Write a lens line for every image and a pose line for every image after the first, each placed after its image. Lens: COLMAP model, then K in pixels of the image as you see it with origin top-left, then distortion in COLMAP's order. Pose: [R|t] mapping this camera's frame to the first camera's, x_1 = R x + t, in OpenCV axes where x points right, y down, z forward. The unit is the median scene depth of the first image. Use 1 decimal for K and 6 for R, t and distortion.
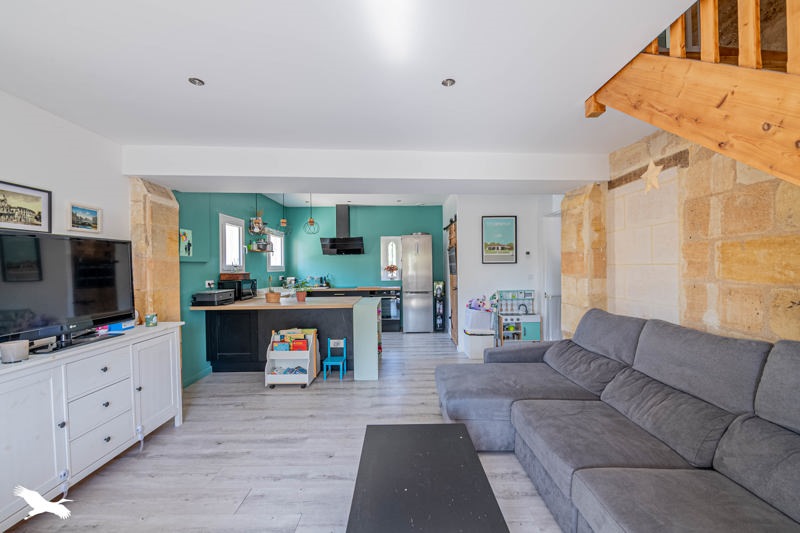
lens RADIAL K [[350.7, 0, 400.1], [0, 350.7, 269.2], [0, 0, 1]] dist [-0.000051, -0.000019]
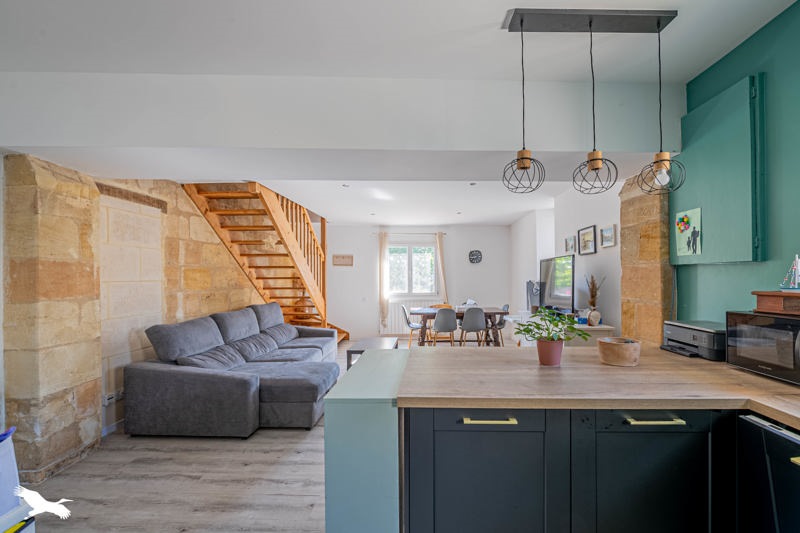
lens RADIAL K [[350.7, 0, 400.1], [0, 350.7, 272.9], [0, 0, 1]] dist [-0.000051, -0.000019]
pose [[-0.996455, 0.019293, 0.081879, -0.256769], [0.019064, 0.999812, -0.003576, -0.023540], [-0.081933, -0.002003, -0.996636, 2.351456]]
